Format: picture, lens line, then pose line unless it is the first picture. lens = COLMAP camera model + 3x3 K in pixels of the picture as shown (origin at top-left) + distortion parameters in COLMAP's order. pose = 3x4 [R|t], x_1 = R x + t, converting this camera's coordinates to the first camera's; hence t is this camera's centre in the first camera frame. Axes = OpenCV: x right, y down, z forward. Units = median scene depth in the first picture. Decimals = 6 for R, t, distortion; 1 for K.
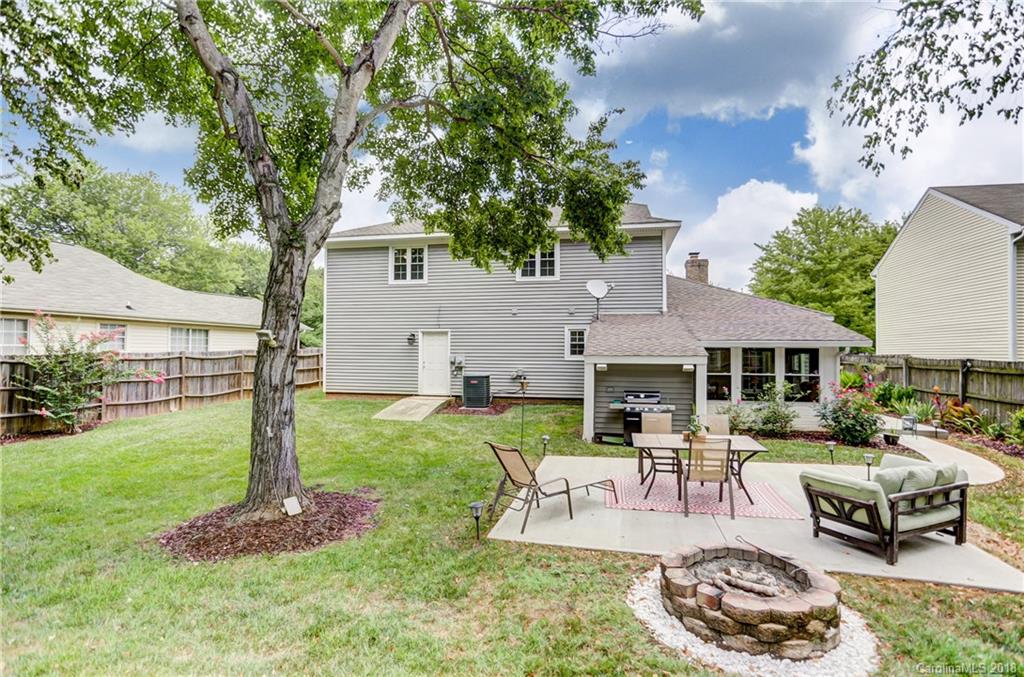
lens RADIAL K [[497.6, 0, 508.7], [0, 497.6, 343.8], [0, 0, 1]] dist [-0.033525, 0.022624]
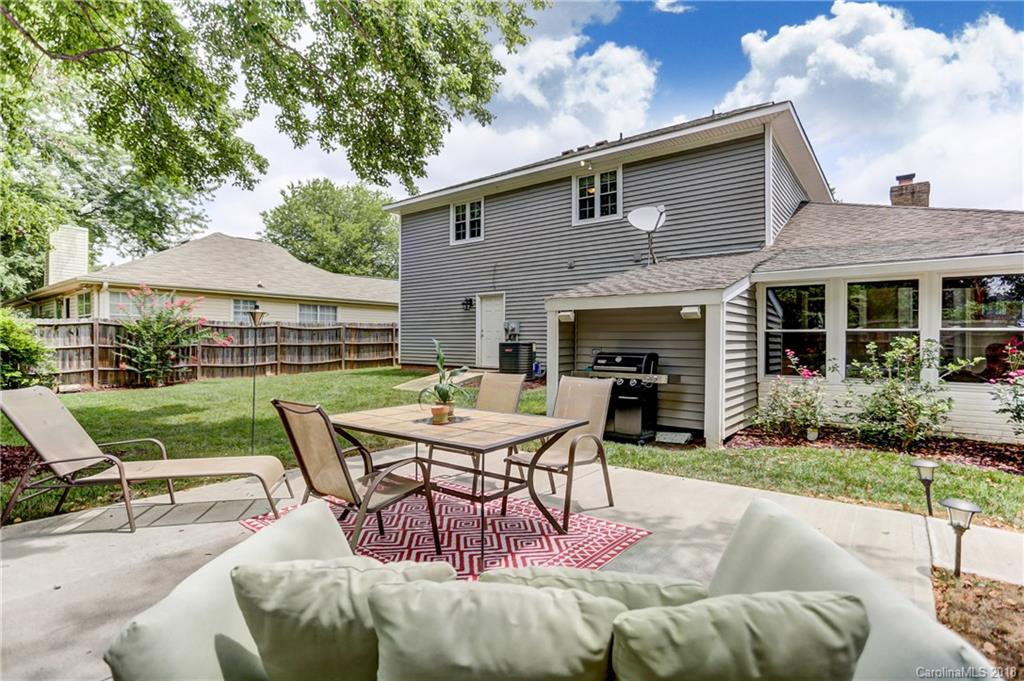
lens RADIAL K [[497.6, 0, 511.6], [0, 497.6, 337.8], [0, 0, 1]] dist [-0.033525, 0.022624]
pose [[0.895667, -0.002985, -0.444715, 0.370038], [0.006619, 0.999956, 0.006618, 0.061139], [0.444676, -0.008871, 0.895648, 0.325421]]
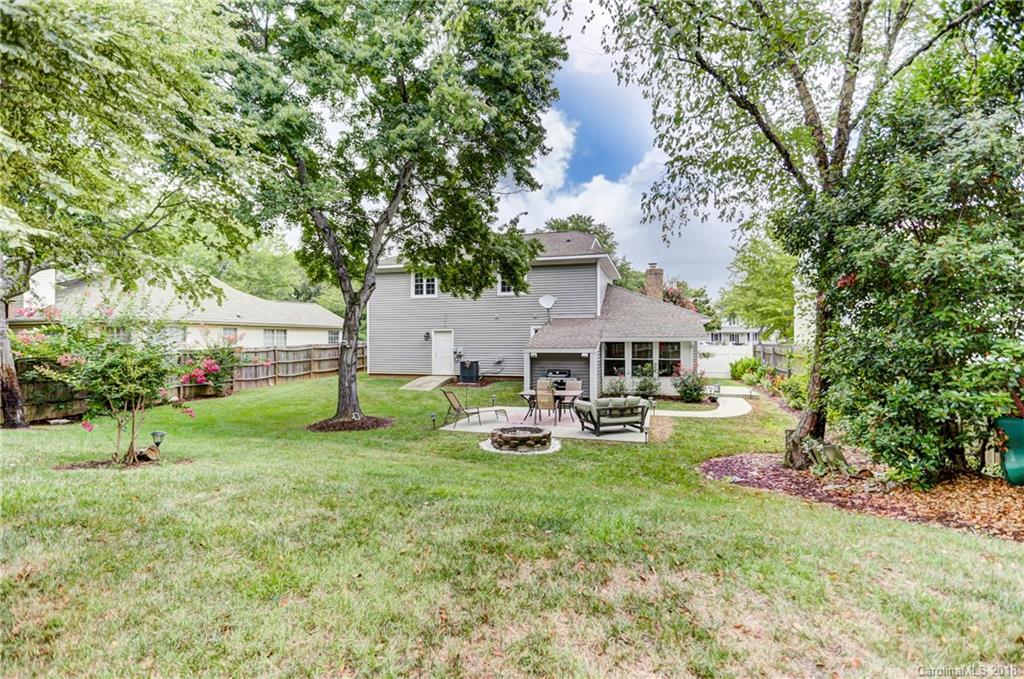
lens RADIAL K [[497.6, 0, 499.6], [0, 497.6, 337.3], [0, 0, 1]] dist [-0.033525, 0.022624]
pose [[0.995508, -0.008990, -0.094249, 0.203619], [0.010012, 0.999896, 0.010376, -0.026222], [0.094146, -0.011273, 0.995495, -0.561309]]
